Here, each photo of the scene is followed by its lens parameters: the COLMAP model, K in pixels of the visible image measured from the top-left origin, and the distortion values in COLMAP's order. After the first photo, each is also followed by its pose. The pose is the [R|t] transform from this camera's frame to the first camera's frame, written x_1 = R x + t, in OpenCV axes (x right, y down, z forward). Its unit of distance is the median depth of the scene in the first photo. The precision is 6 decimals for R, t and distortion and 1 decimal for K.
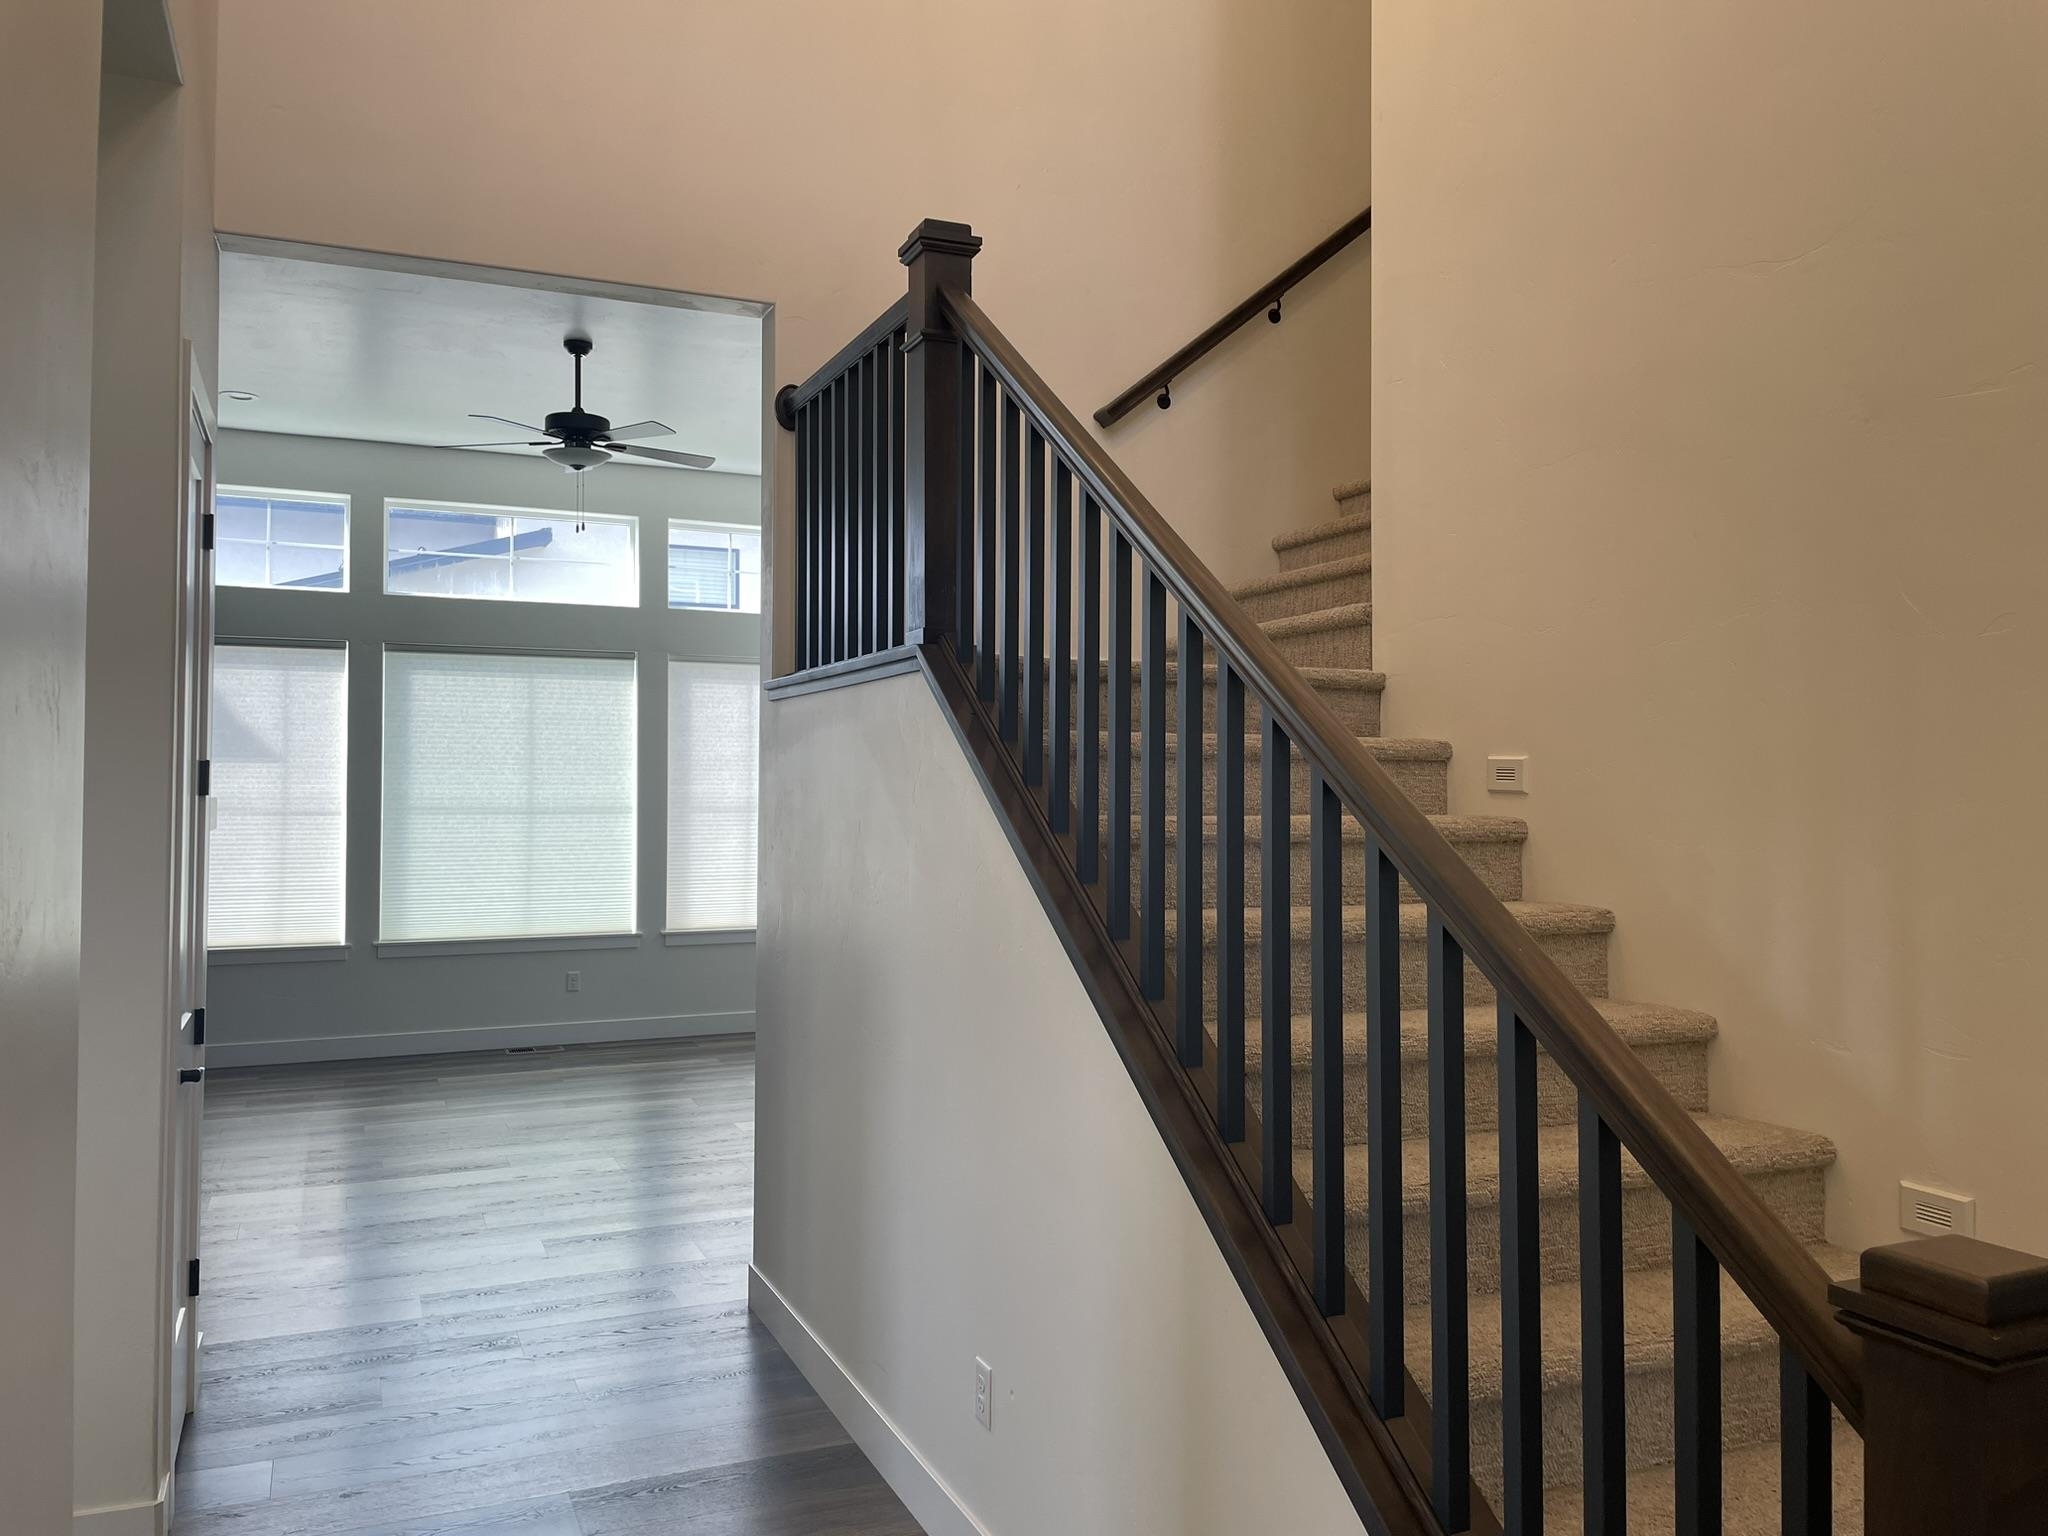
lens RADIAL K [[1539.1, 0, 1021.9], [0, 1539.1, 745.2], [0, 0, 1]] dist [0.113868, -0.185013]
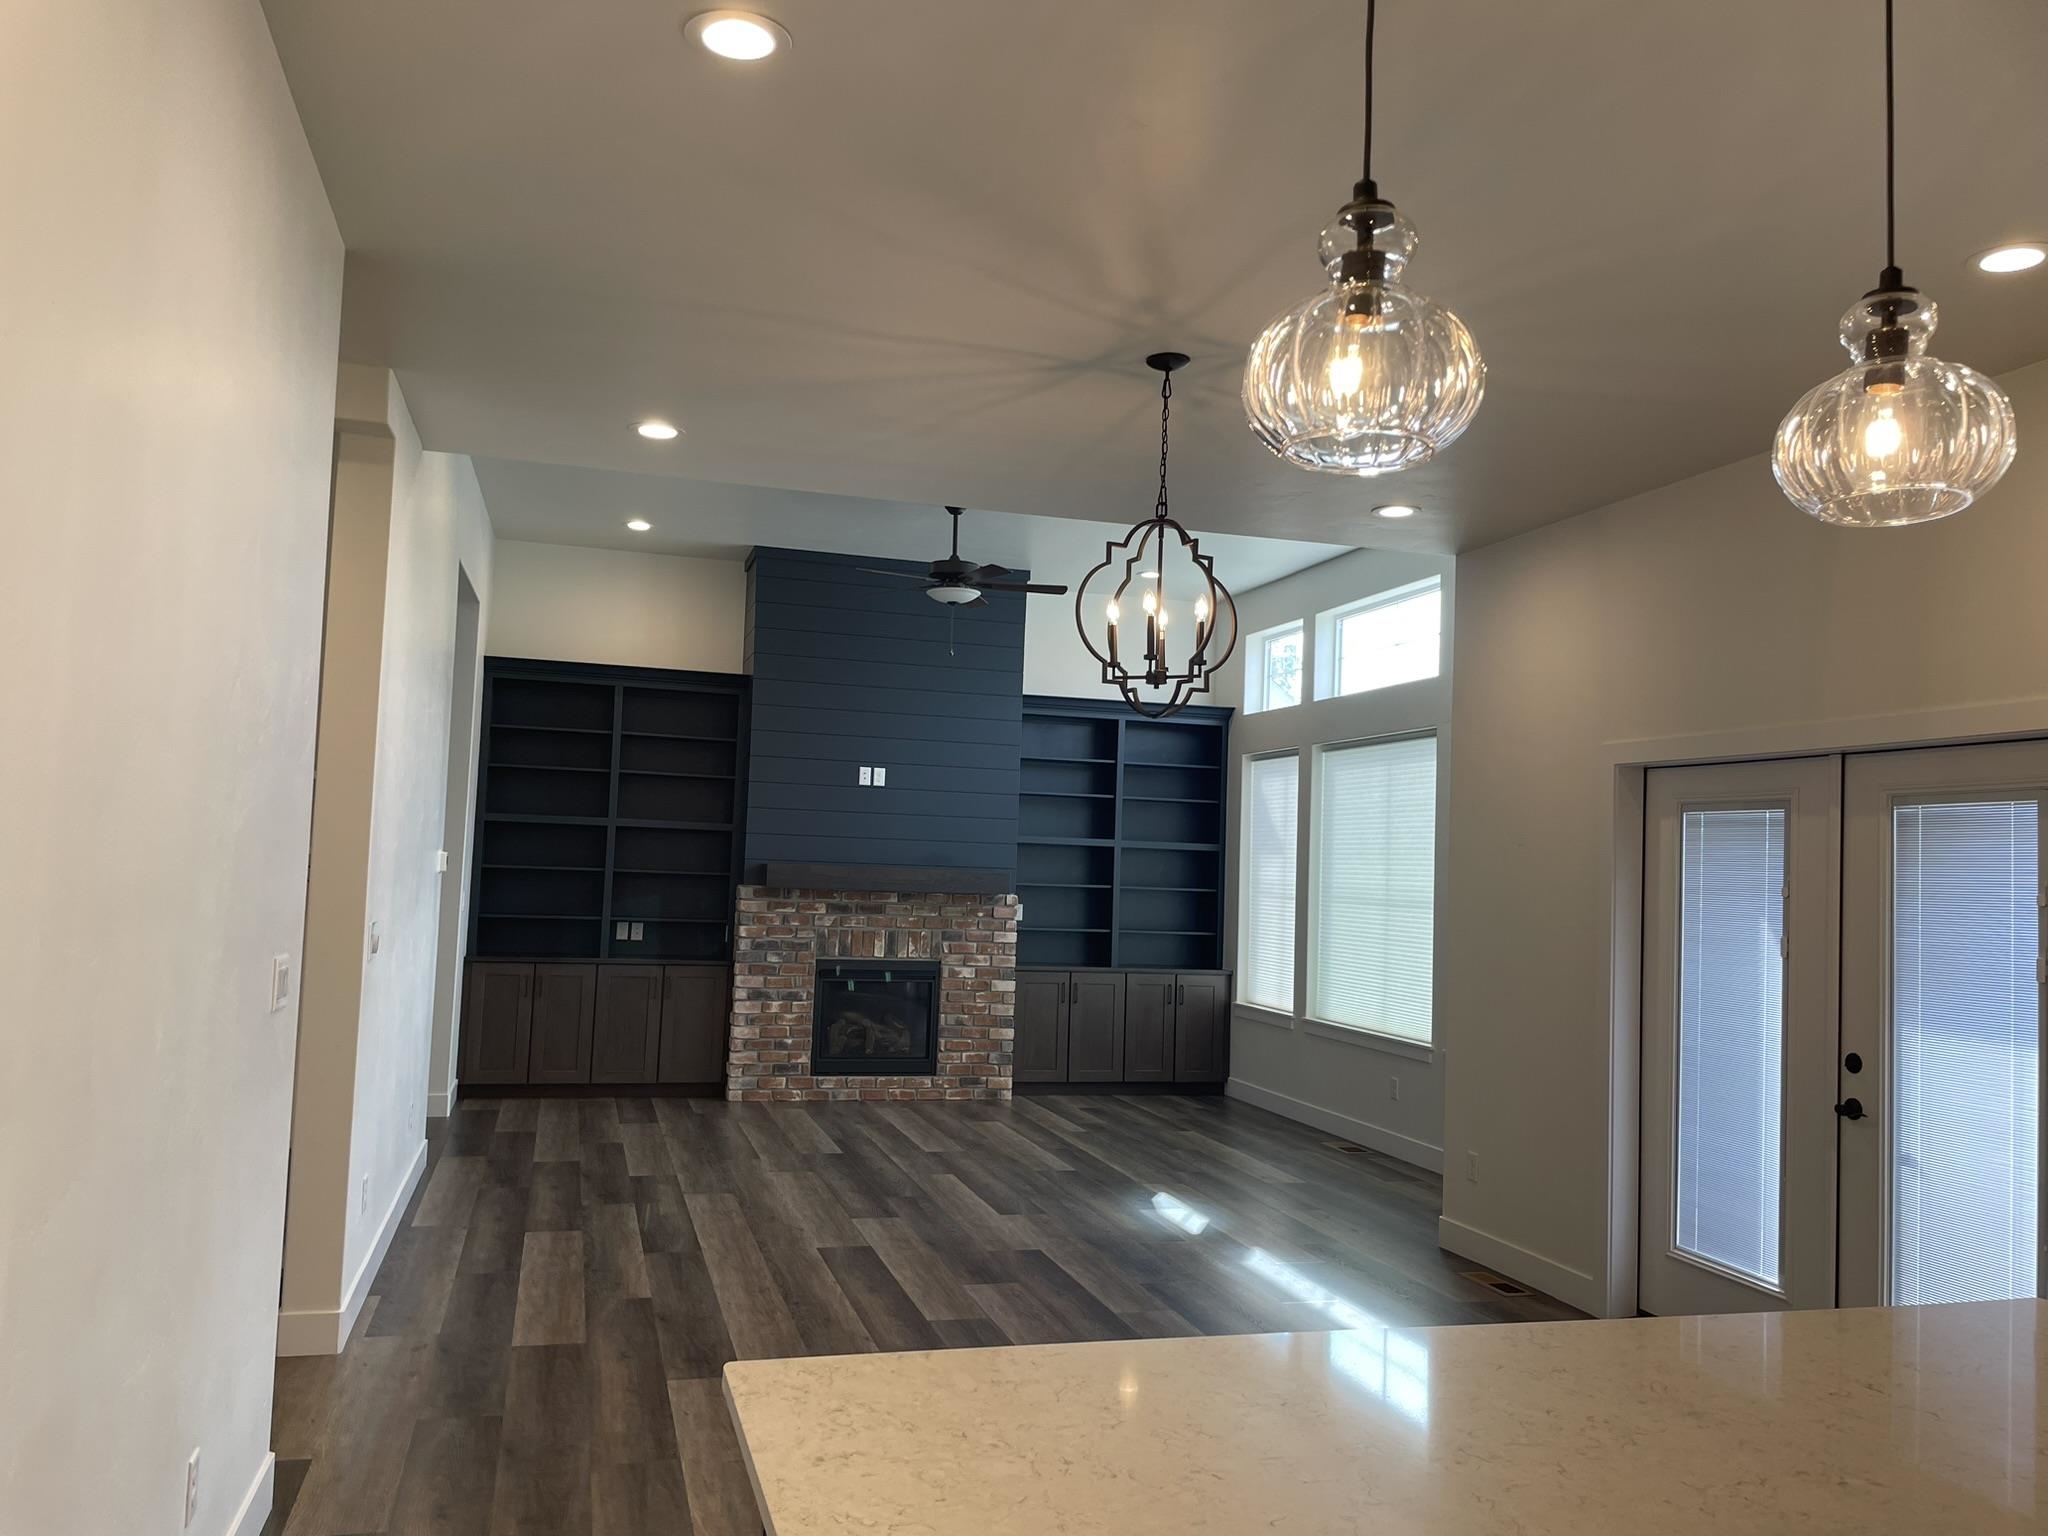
lens RADIAL K [[1539.1, 0, 1021.9], [0, 1539.1, 745.2], [0, 0, 1]] dist [0.113868, -0.185013]
pose [[-0.127384, -0.086212, -0.988100, 0.677041], [-0.010724, 0.996277, -0.085542, 0.029497], [0.991796, -0.000300, -0.127834, 0.897001]]
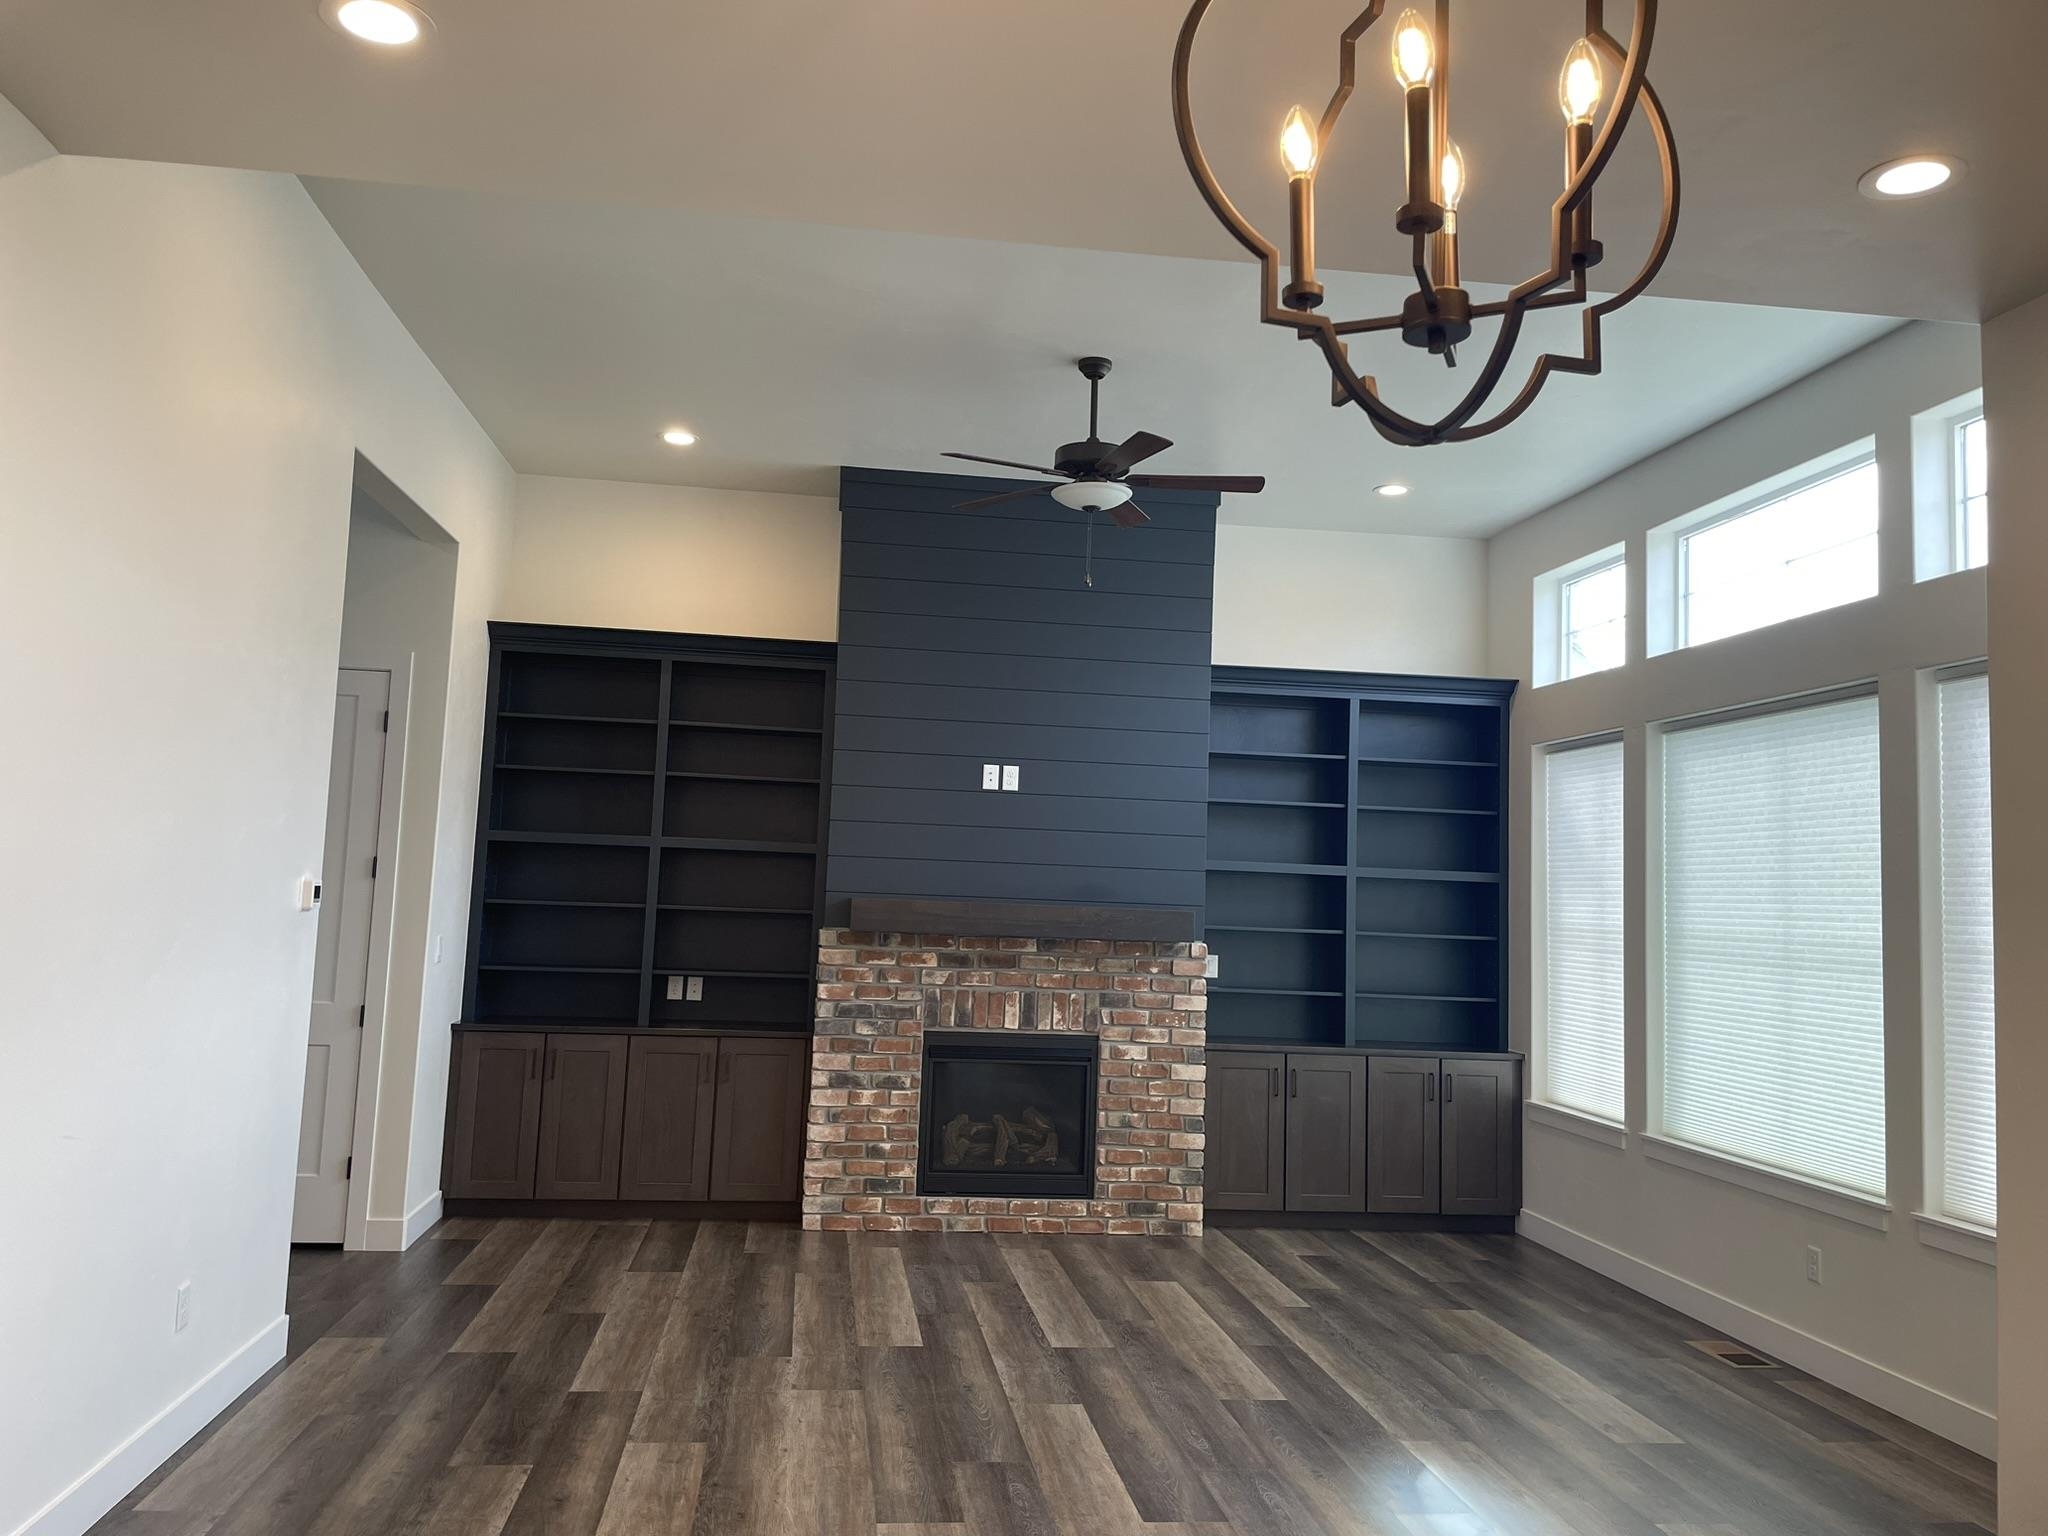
lens RADIAL K [[1539.1, 0, 1021.9], [0, 1539.1, 745.2], [0, 0, 1]] dist [0.113868, -0.185013]
pose [[-0.275261, -0.106735, -0.955426, 0.368930], [-0.013441, 0.994148, -0.107189, 0.027409], [0.961276, -0.016663, -0.275085, 0.880317]]
